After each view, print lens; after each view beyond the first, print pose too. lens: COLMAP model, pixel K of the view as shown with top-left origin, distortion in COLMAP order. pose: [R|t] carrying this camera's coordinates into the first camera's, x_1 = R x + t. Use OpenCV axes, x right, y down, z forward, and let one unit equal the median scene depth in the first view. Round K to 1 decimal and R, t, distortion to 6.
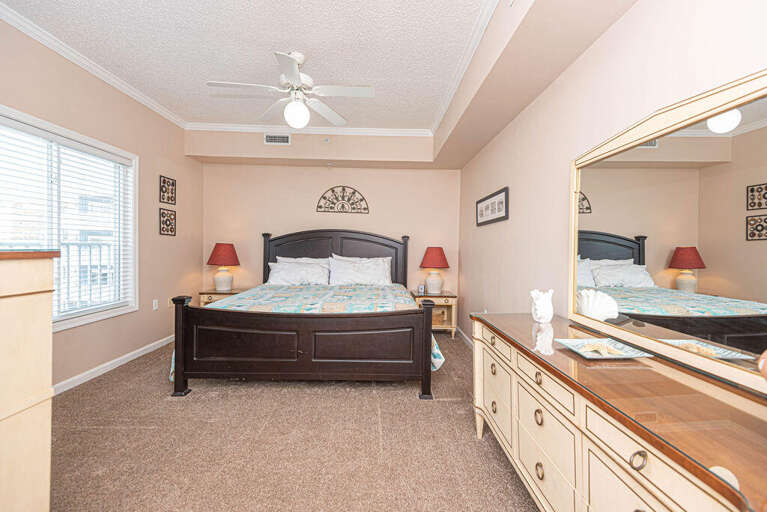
lens RADIAL K [[358.4, 0, 386.9], [0, 358.4, 252.6], [0, 0, 1]] dist [0.001494, 0.000093]
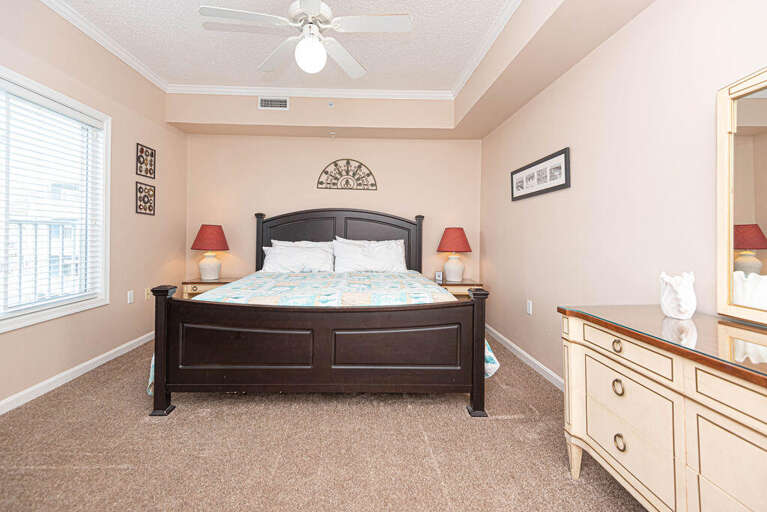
lens RADIAL K [[380.0, 0, 380.7], [0, 380.0, 231.6], [0, 0, 1]] dist [0.000250, -0.000108]
pose [[0.999957, -0.006208, 0.006876, -0.079162], [0.006345, 0.999778, -0.020100, 0.017695], [-0.006749, 0.020142, 0.999774, 0.126421]]
